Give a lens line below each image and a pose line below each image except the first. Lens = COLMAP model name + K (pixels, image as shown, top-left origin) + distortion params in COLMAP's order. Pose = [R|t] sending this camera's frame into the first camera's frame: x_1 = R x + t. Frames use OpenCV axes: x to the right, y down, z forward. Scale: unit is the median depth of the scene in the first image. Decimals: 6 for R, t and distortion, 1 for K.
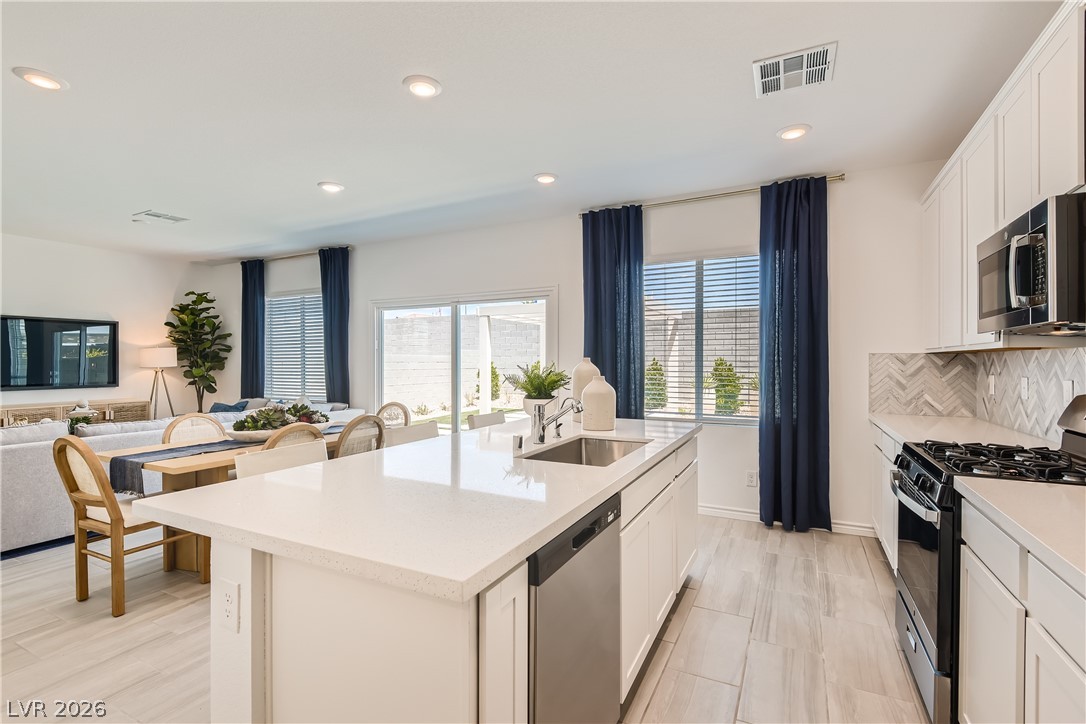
lens RADIAL K [[500.6, 0, 546.9], [0, 500.6, 361.1], [0, 0, 1]] dist [0.009496, -0.009917]
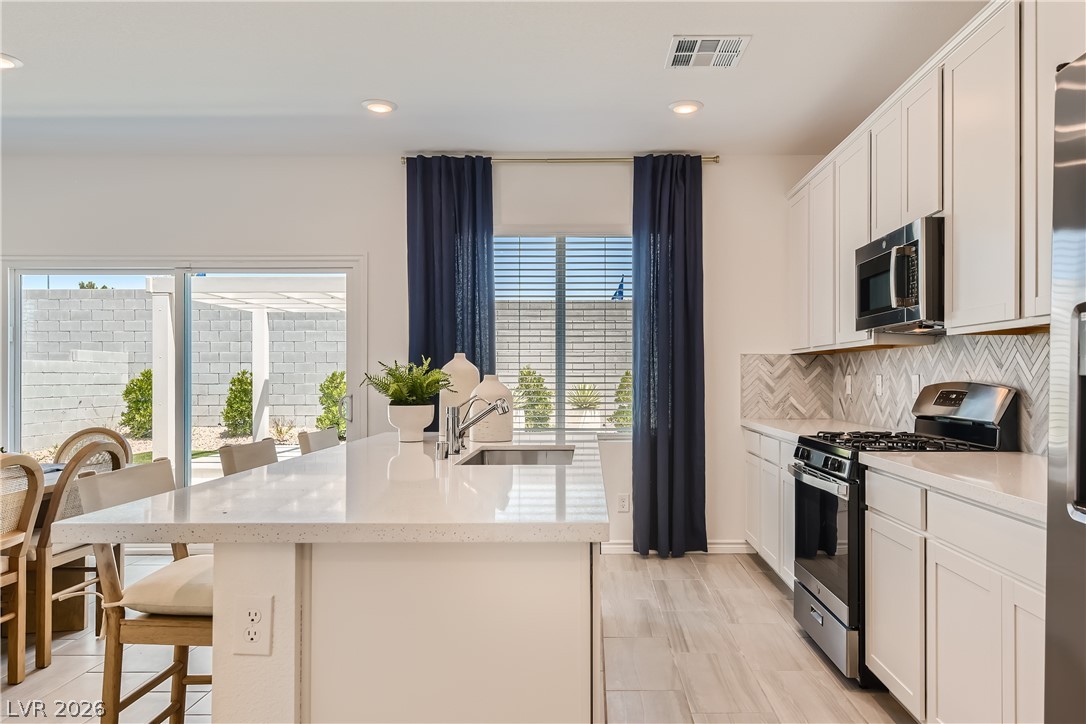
lens RADIAL K [[766.7, 0, 595.2], [0, 766.7, 370.2], [0, 0, 1]] dist [0.019548, -0.015416]
pose [[0.890067, 0.003233, 0.455818, -0.220418], [0.000324, 0.999970, -0.007726, 0.023006], [-0.455829, 0.007024, 0.890040, -0.121803]]
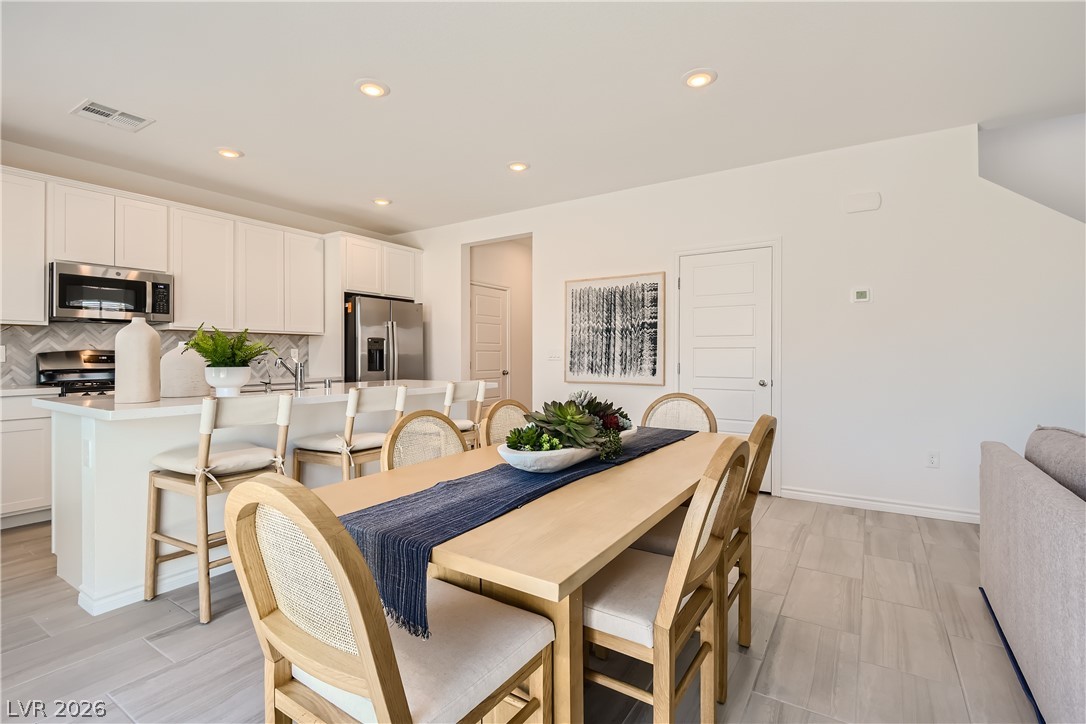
lens RADIAL K [[500.6, 0, 543.5], [0, 500.6, 350.9], [0, 0, 1]] dist [0.009496, -0.009917]
pose [[-0.996316, -0.000744, 0.085755, -0.468342], [-0.001518, 0.999959, -0.008969, 0.037822], [-0.085744, -0.009066, -0.996276, 1.359265]]
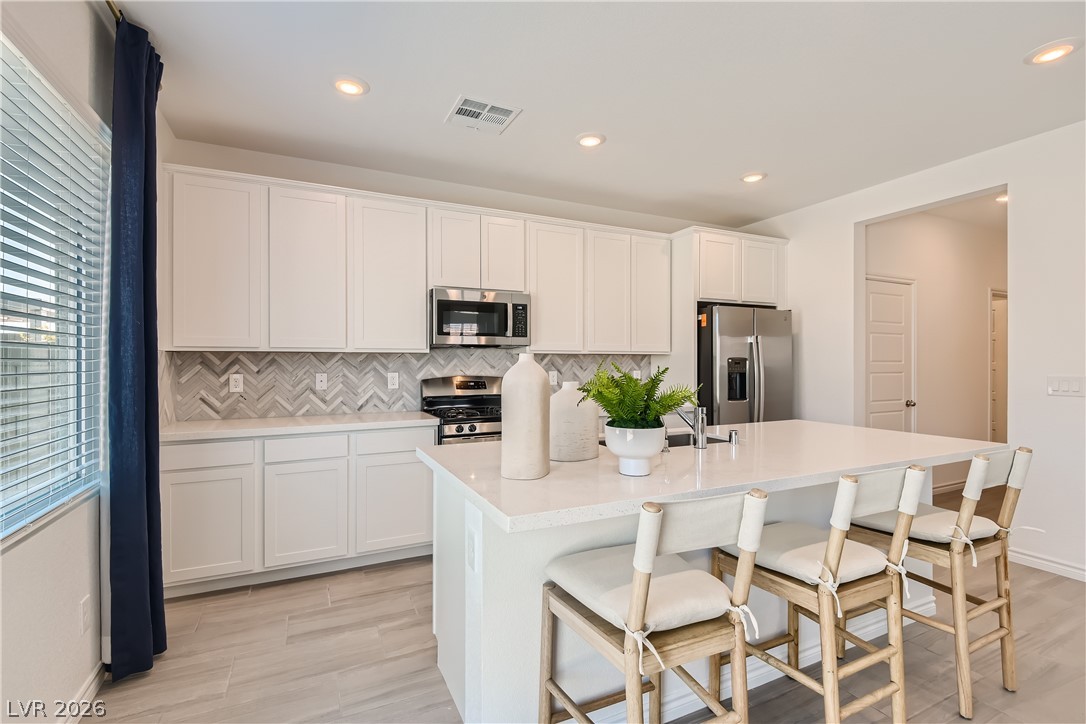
lens RADIAL K [[500.6, 0, 541.4], [0, 500.6, 359.4], [0, 0, 1]] dist [0.009496, -0.009917]
pose [[-0.799412, 0.002232, 0.600779, -0.204683], [-0.002081, 0.999977, -0.006485, 0.002294], [-0.600780, -0.006434, -0.799389, 1.137114]]
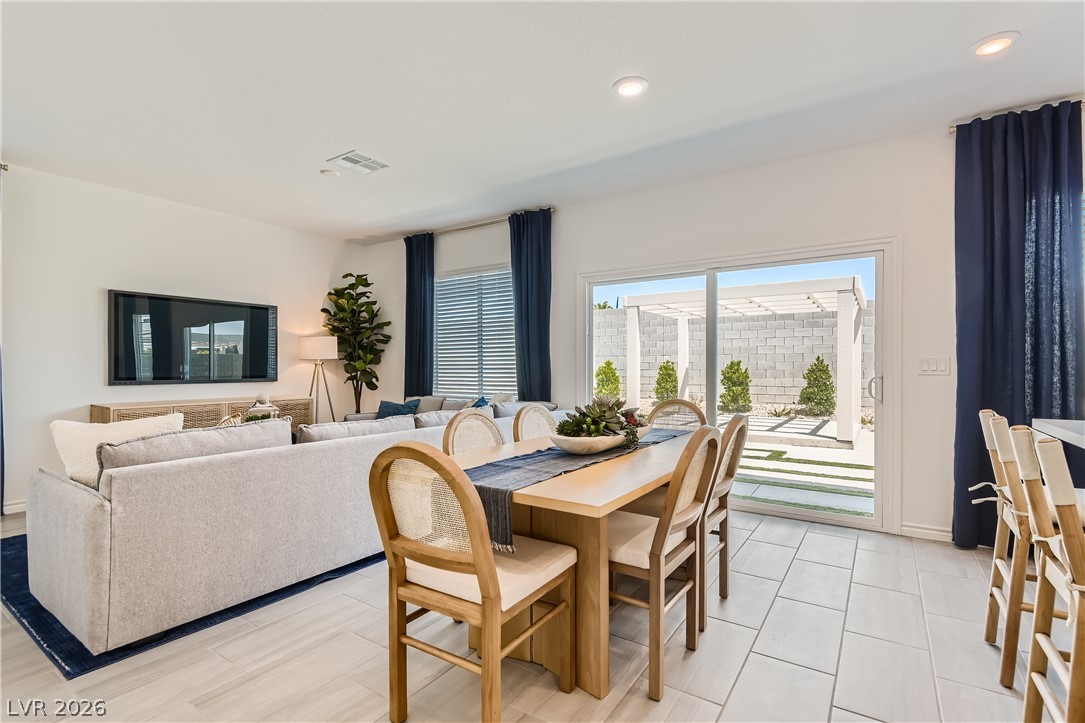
lens RADIAL K [[500.1, 0, 544.9], [0, 500.1, 369.0], [0, 0, 1]] dist [0.009496, -0.009917]
pose [[0.994194, 0.001114, -0.107594, -0.478188], [-0.000789, 0.999995, 0.003058, 0.041901], [0.107597, -0.002955, 0.994190, 0.298068]]
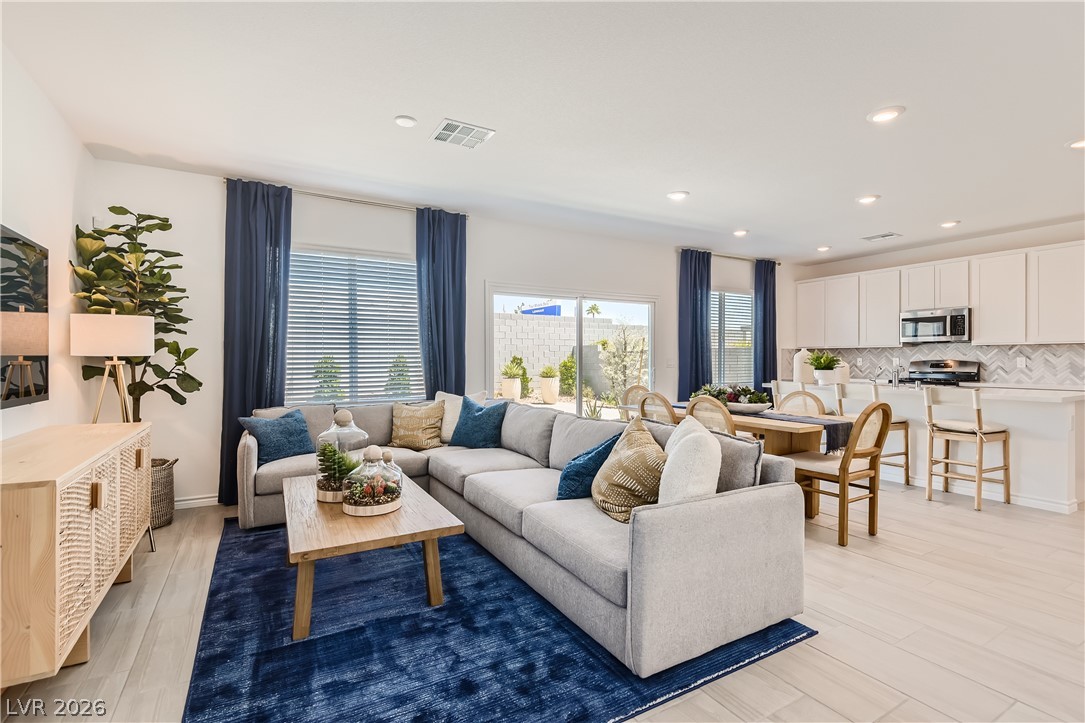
lens RADIAL K [[500.1, 0, 553.5], [0, 500.1, 359.8], [0, 0, 1]] dist [0.009496, -0.009917]
pose [[0.536876, -0.004286, 0.843650, -1.553607], [-0.000125, 0.999987, 0.005161, 0.020342], [-0.843661, -0.002876, 0.536869, 0.624922]]
